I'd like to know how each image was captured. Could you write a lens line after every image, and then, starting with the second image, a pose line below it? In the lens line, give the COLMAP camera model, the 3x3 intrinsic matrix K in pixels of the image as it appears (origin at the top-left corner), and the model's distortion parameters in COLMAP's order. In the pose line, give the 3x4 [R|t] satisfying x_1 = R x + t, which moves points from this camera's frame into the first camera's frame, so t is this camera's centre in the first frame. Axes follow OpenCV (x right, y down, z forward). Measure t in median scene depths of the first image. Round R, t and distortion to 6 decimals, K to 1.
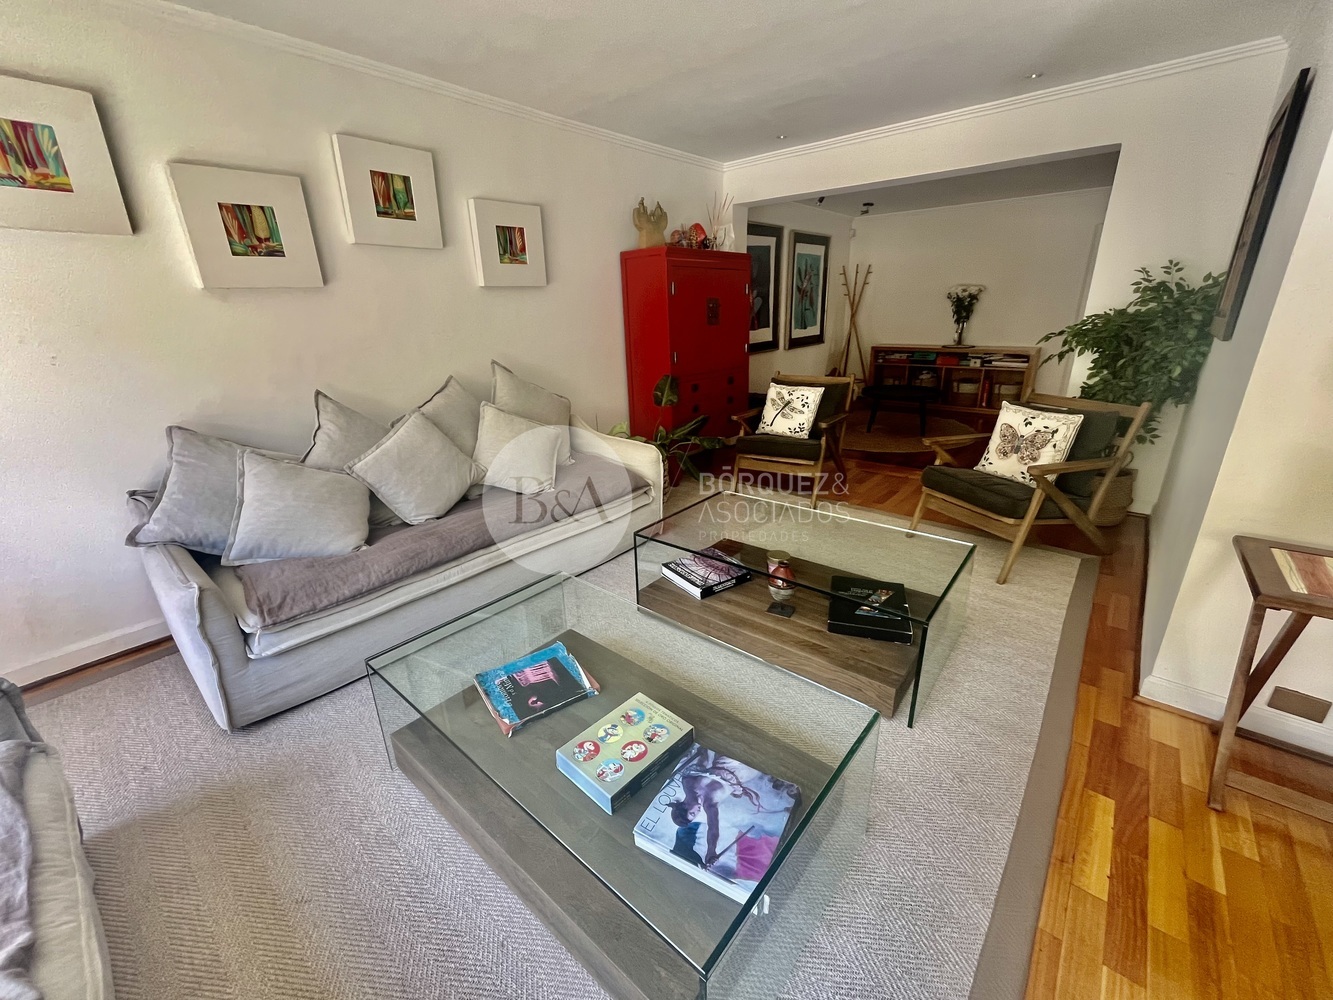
lens RADIAL K [[542.2, 0, 668.0], [0, 542.2, 501.6], [0, 0, 1]] dist [-0.002643, 0.000074]
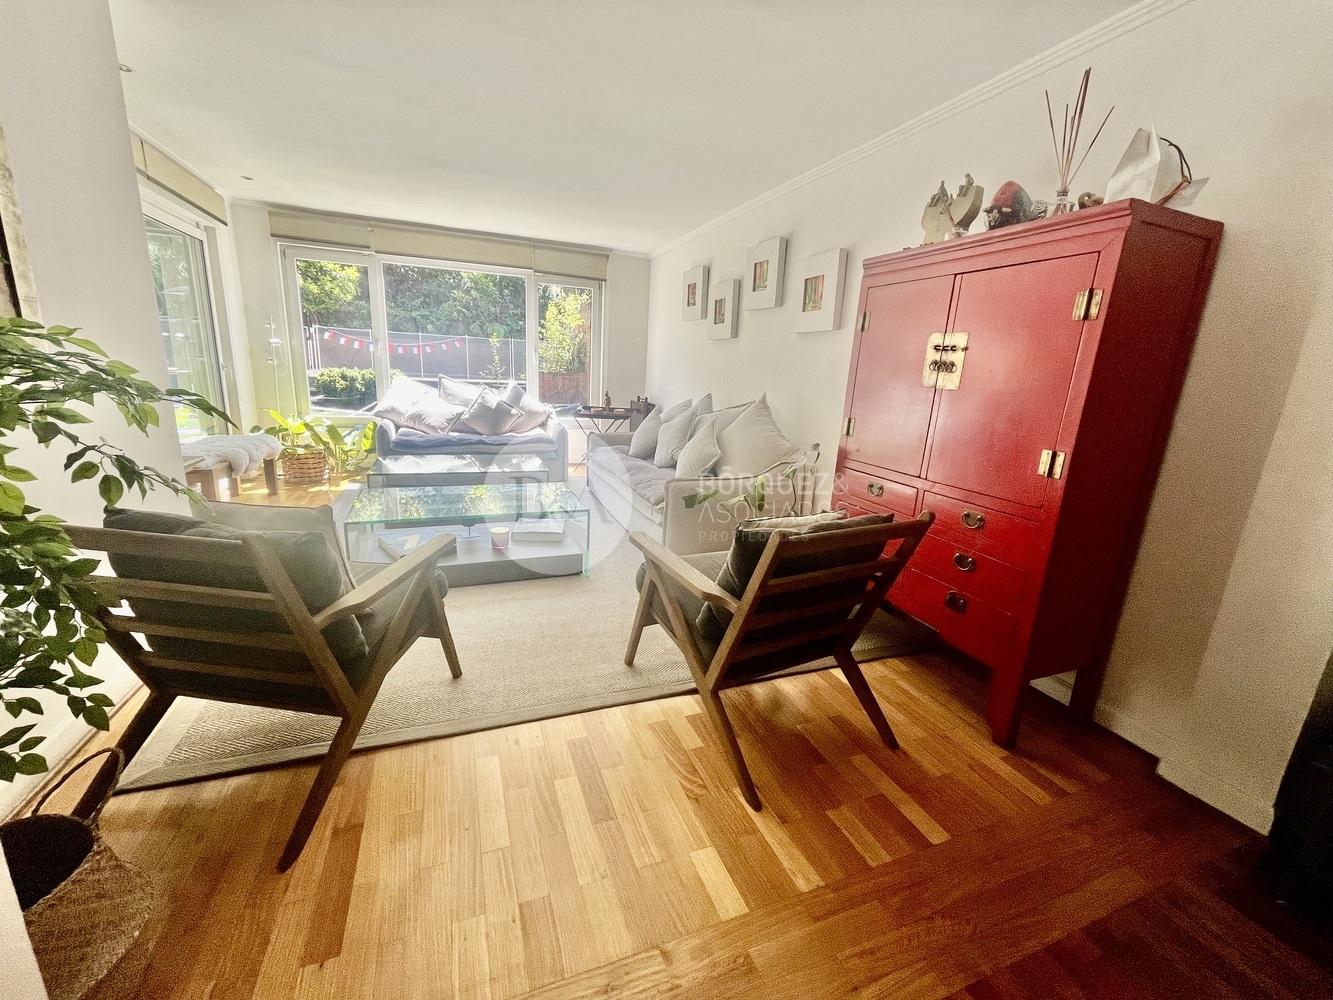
lens RADIAL K [[542.2, 0, 668.7], [0, 542.2, 498.7], [0, 0, 1]] dist [-0.002643, 0.000074]
pose [[-0.480596, 0.212899, -0.850706, 0.925573], [-0.332892, 0.853179, 0.401581, -0.516372], [0.811301, 0.476192, -0.339162, 1.473995]]
